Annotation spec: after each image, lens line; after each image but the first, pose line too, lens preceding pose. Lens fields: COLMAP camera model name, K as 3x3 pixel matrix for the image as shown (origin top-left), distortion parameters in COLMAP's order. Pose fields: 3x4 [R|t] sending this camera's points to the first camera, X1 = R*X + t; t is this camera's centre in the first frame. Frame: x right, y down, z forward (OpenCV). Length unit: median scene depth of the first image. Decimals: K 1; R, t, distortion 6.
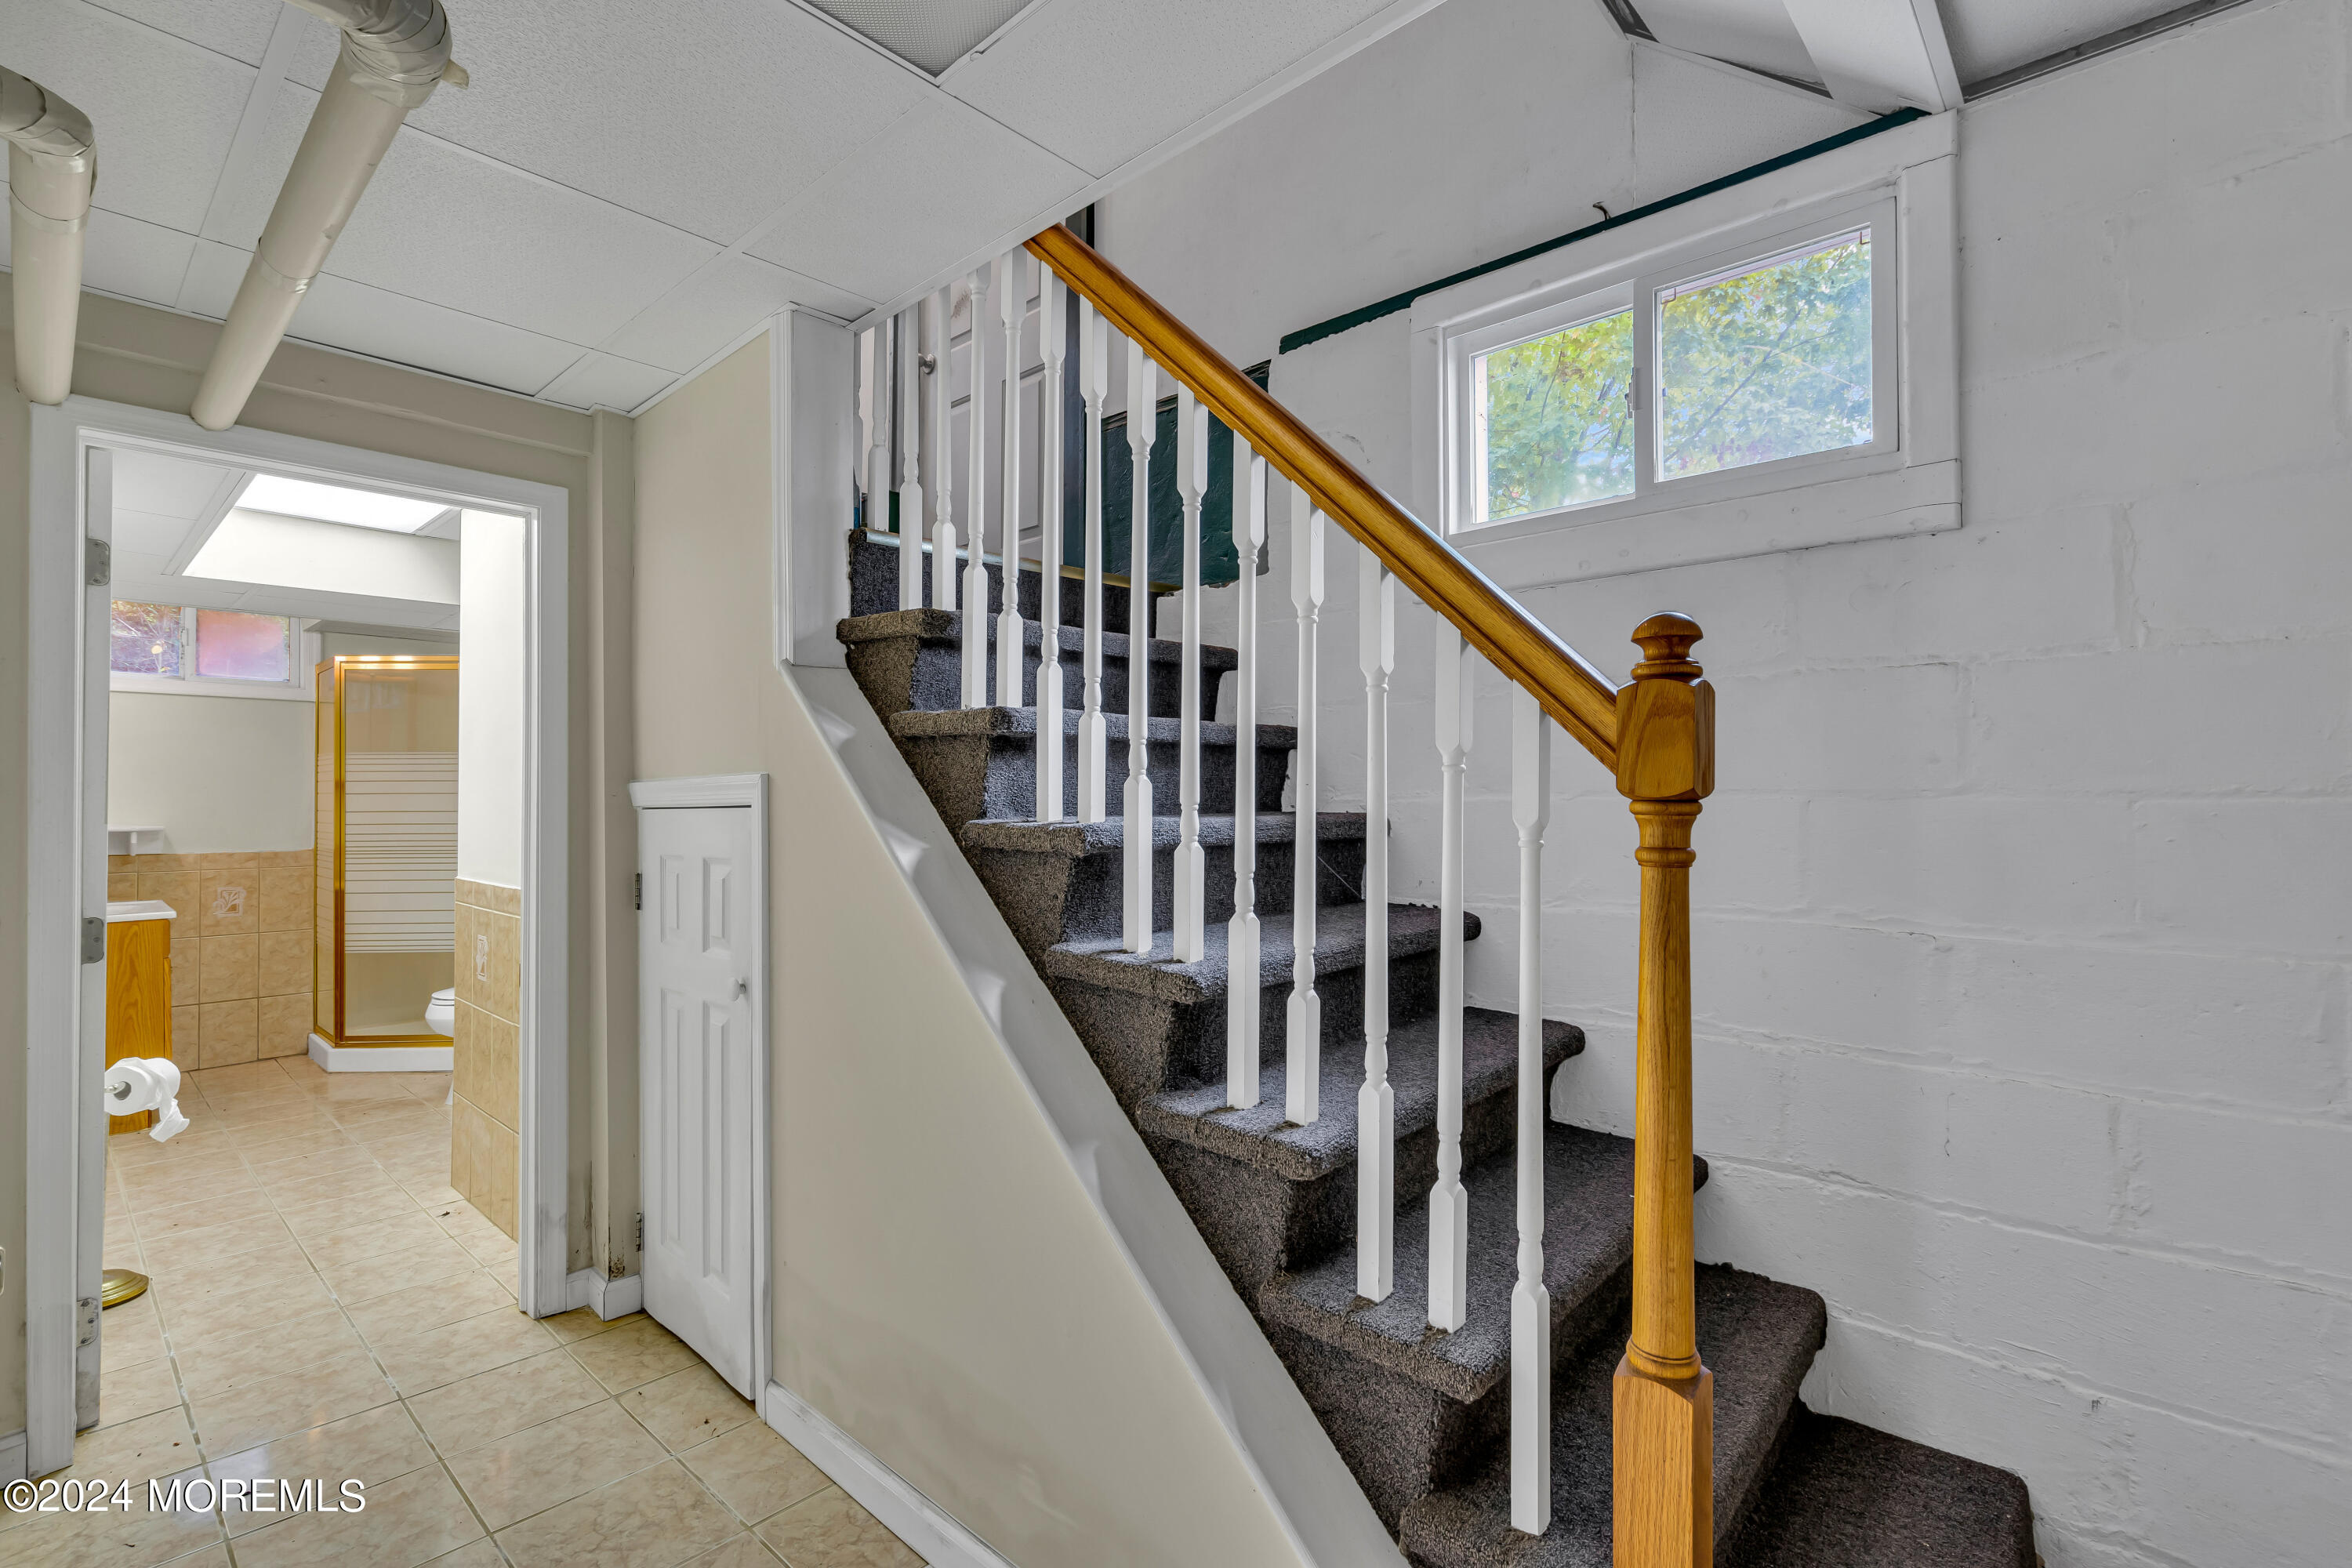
lens RADIAL K [[1066.8, 0, 1184.0], [0, 1066.8, 785.9], [0, 0, 1]] dist [-0.002776, 0.000716]
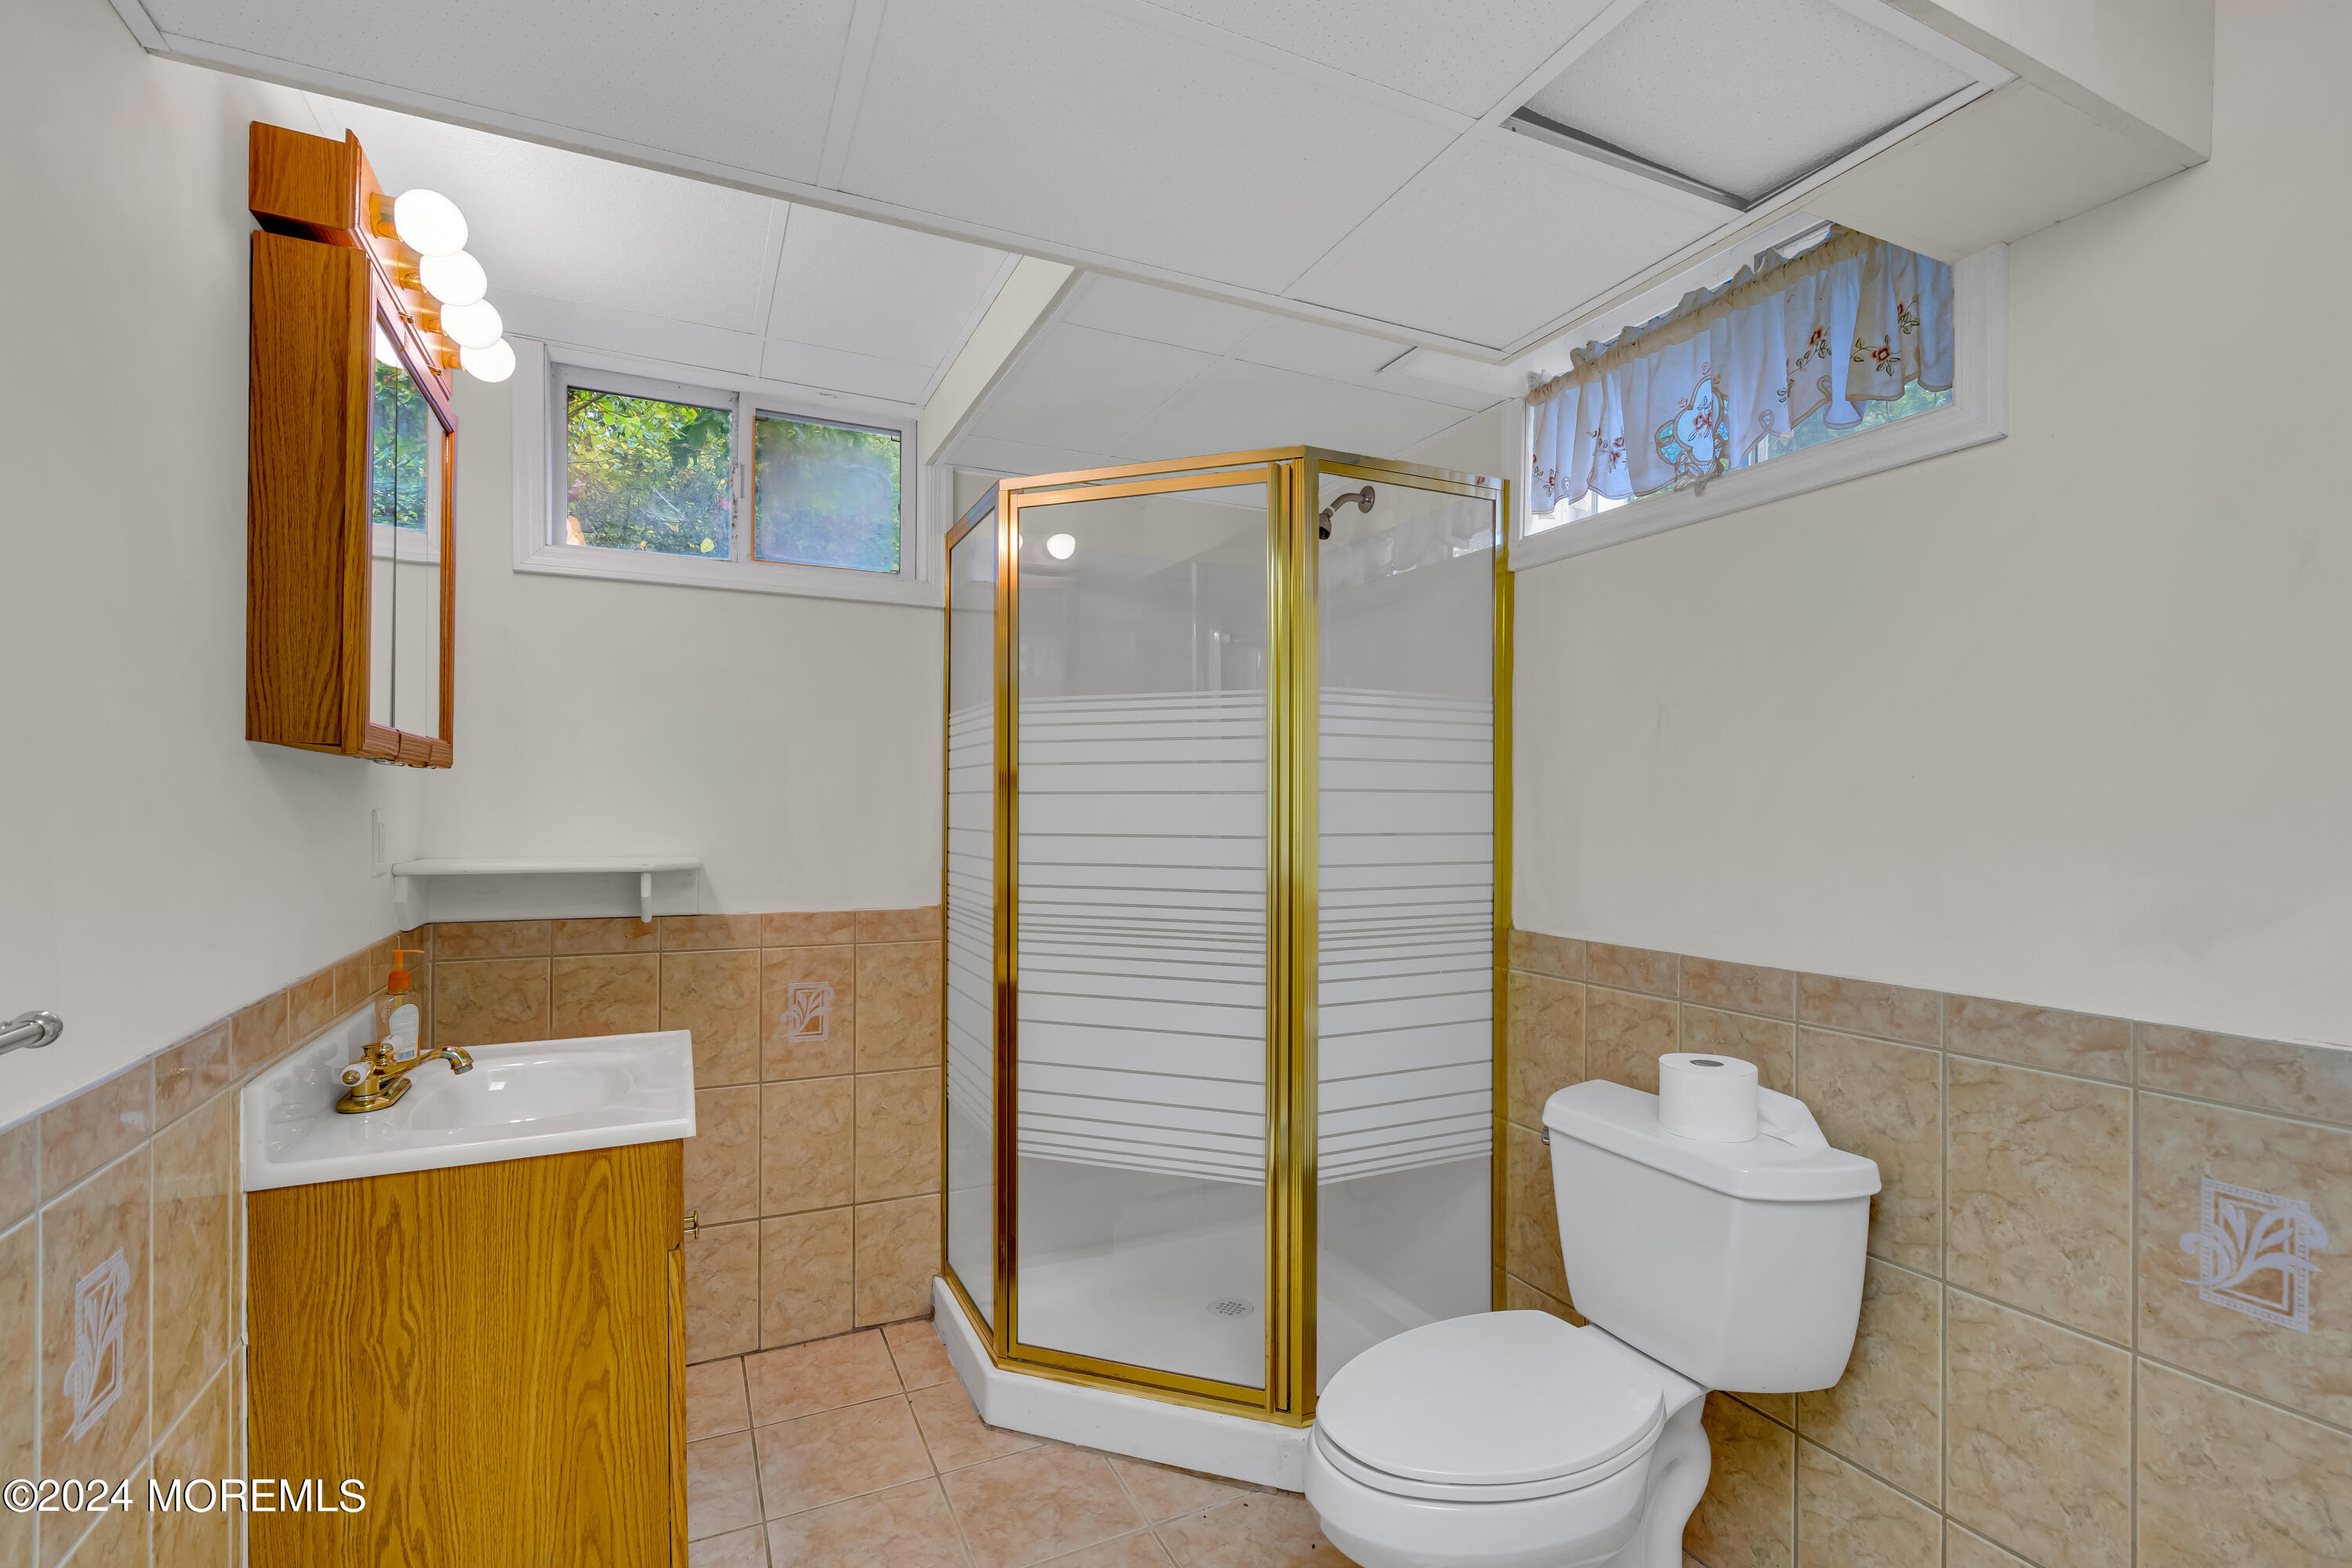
lens RADIAL K [[1067.3, 0, 1181.1], [0, 1067.3, 810.8], [0, 0, 1]] dist [-0.002500, 0.000687]
pose [[0.927309, 0.008918, -0.374192, -0.554130], [-0.006230, 0.999945, 0.008394, 0.010300], [0.374246, -0.005452, 0.927313, 0.609314]]
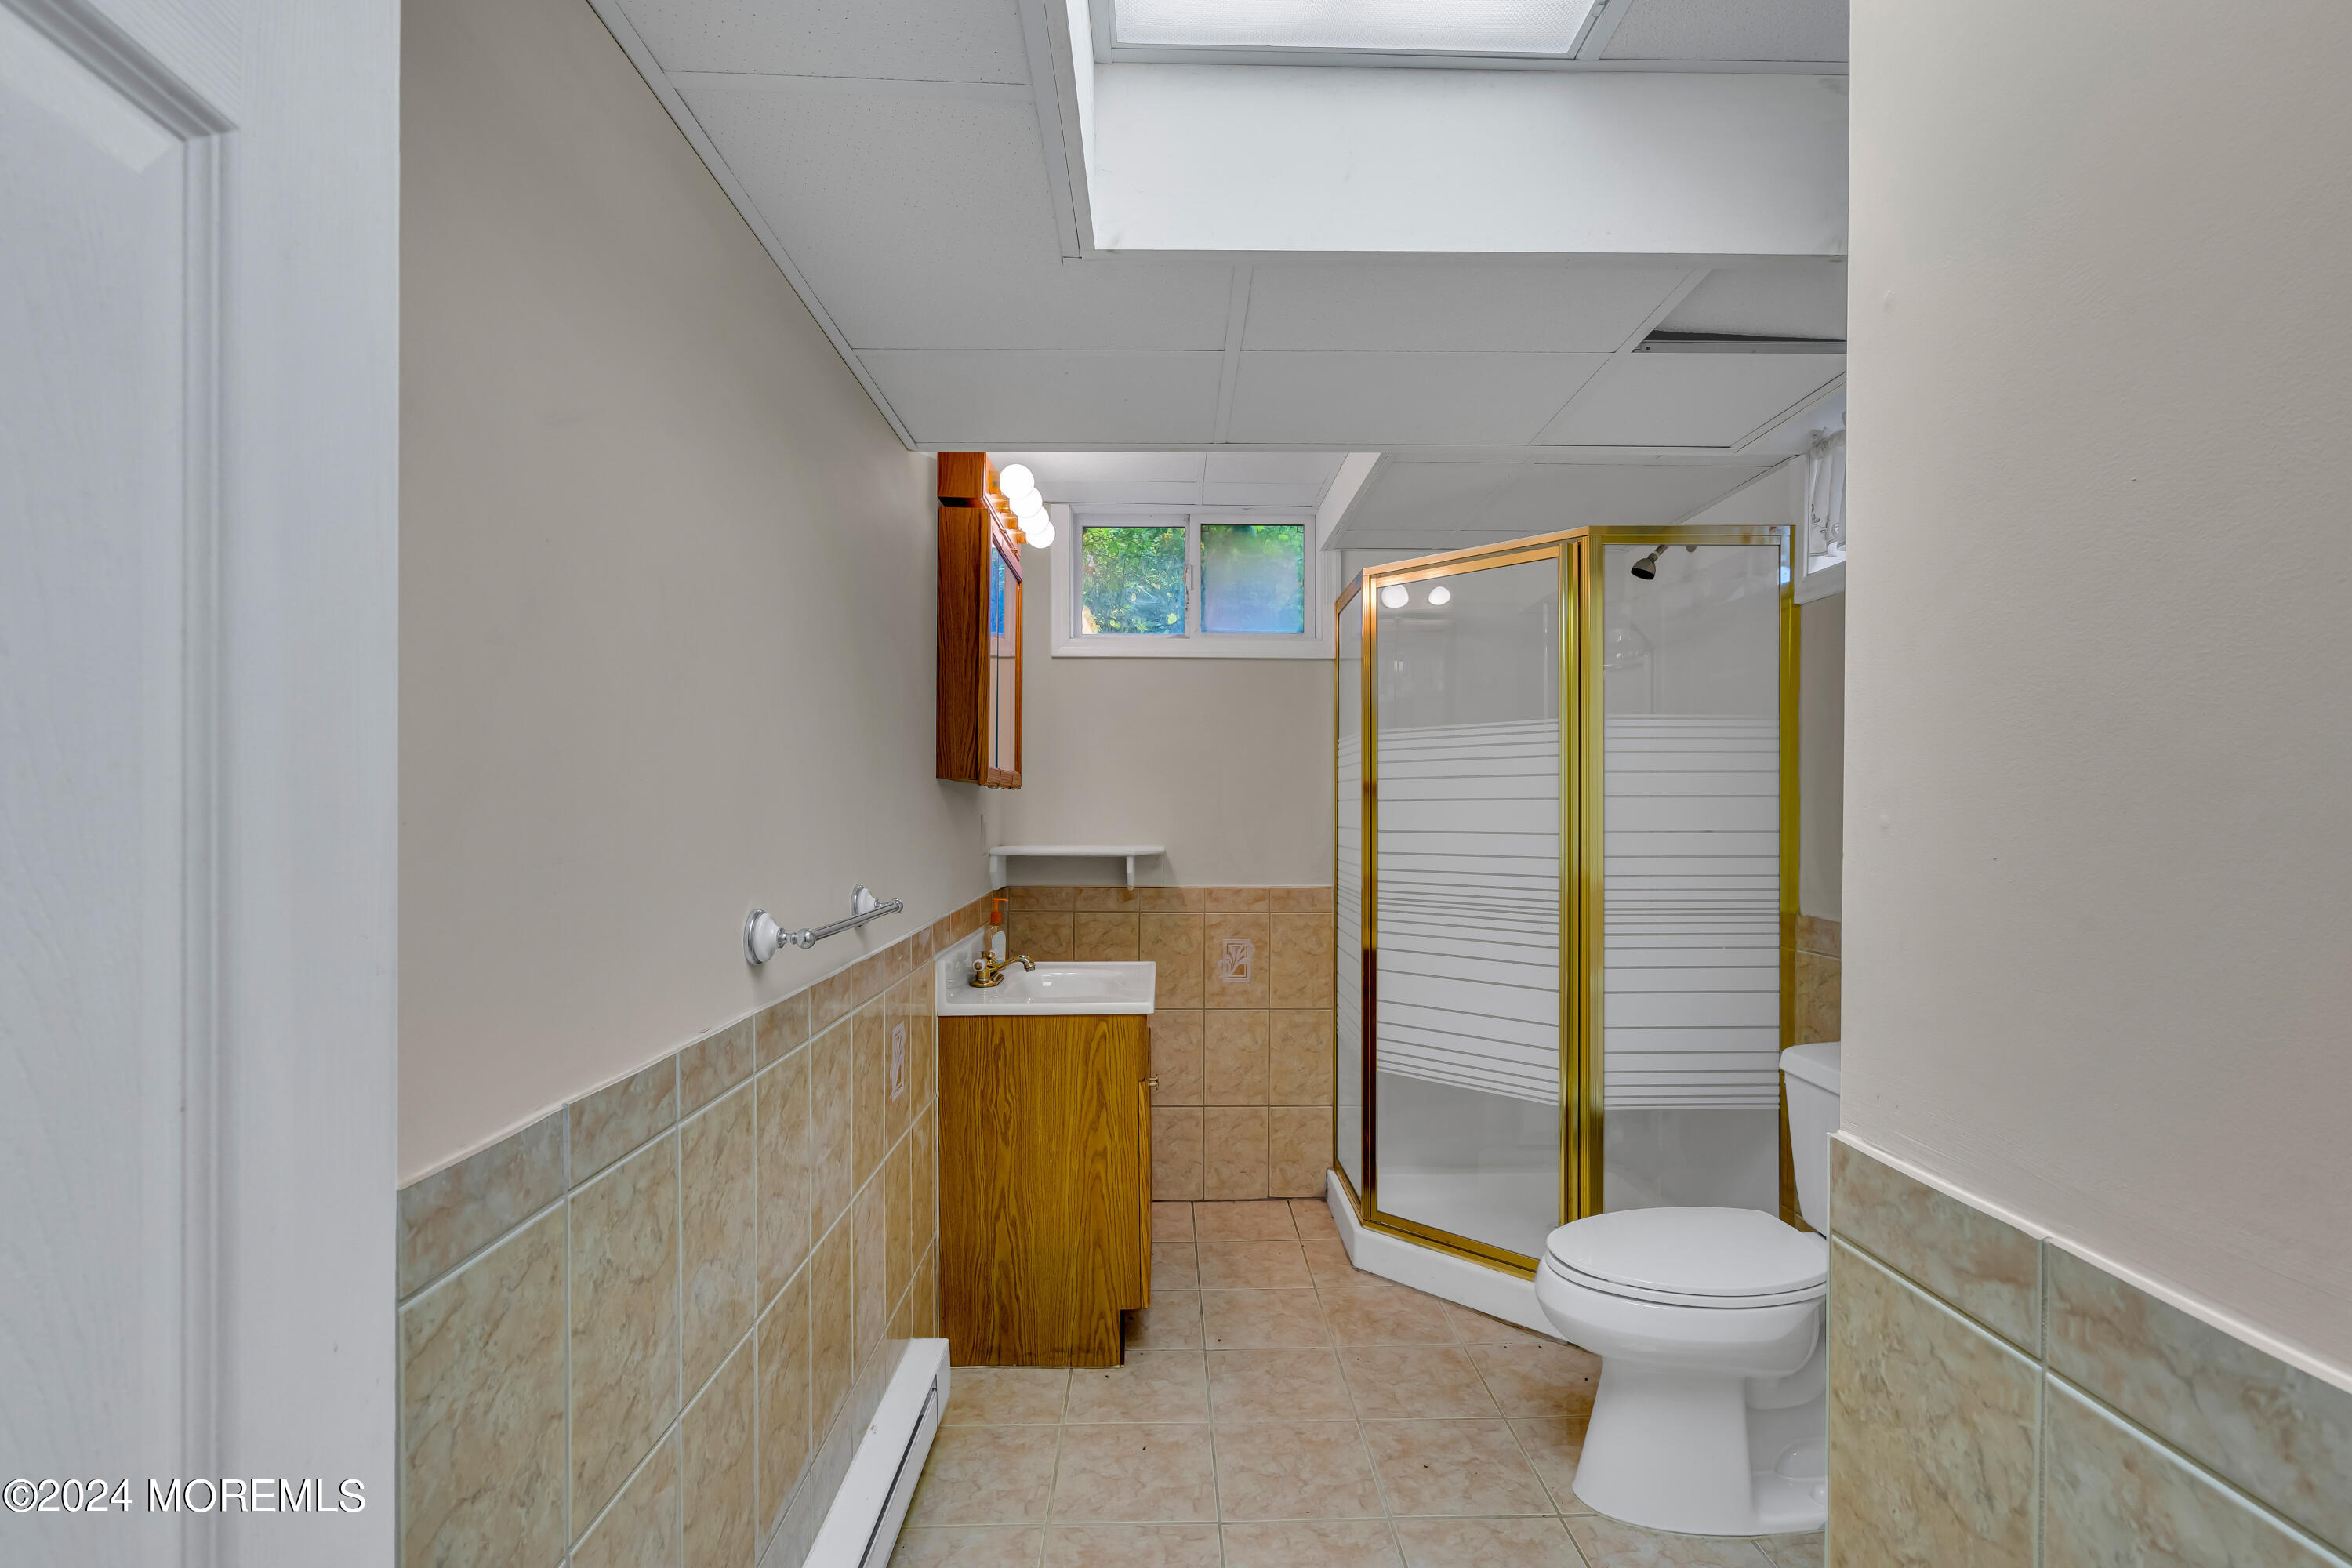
lens RADIAL K [[1066.8, 0, 1184.0], [0, 1066.8, 785.9], [0, 0, 1]] dist [-0.002776, 0.000716]
pose [[0.691332, -0.012466, -0.722429, -0.429043], [0.001794, 0.999878, -0.015537, 0.008103], [0.722535, 0.009446, 0.691270, 0.507685]]
